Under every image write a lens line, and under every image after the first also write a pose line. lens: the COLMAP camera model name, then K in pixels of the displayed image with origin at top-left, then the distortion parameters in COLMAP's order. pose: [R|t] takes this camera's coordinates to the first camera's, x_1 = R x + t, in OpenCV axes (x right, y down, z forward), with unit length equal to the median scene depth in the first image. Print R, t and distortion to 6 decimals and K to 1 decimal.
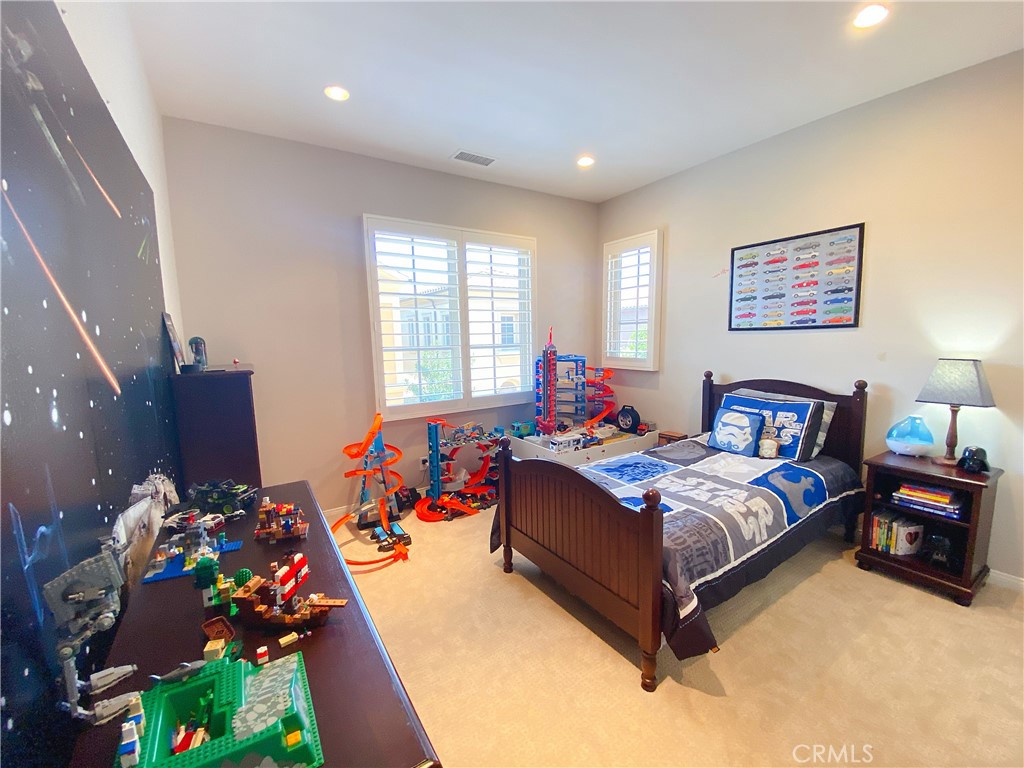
lens RADIAL K [[412.1, 0, 512.0], [0, 412.1, 384.0], [0, 0, 1]] dist [0.041905, -0.033686]
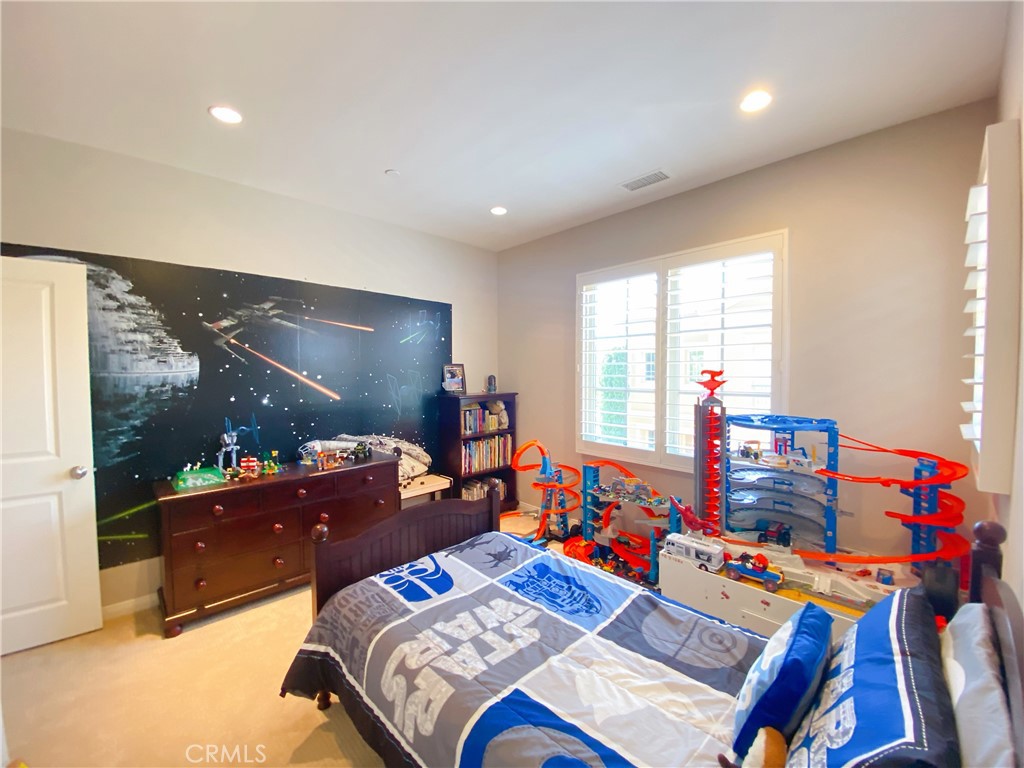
lens RADIAL K [[415.5, 0, 512.0], [0, 415.5, 384.0], [0, 0, 1]] dist [0.018149, -0.019474]
pose [[0.177572, 0.039521, -0.983314, 0.949228], [-0.110711, 0.993652, 0.019944, -0.128982], [0.977860, 0.105323, 0.180821, 0.778639]]
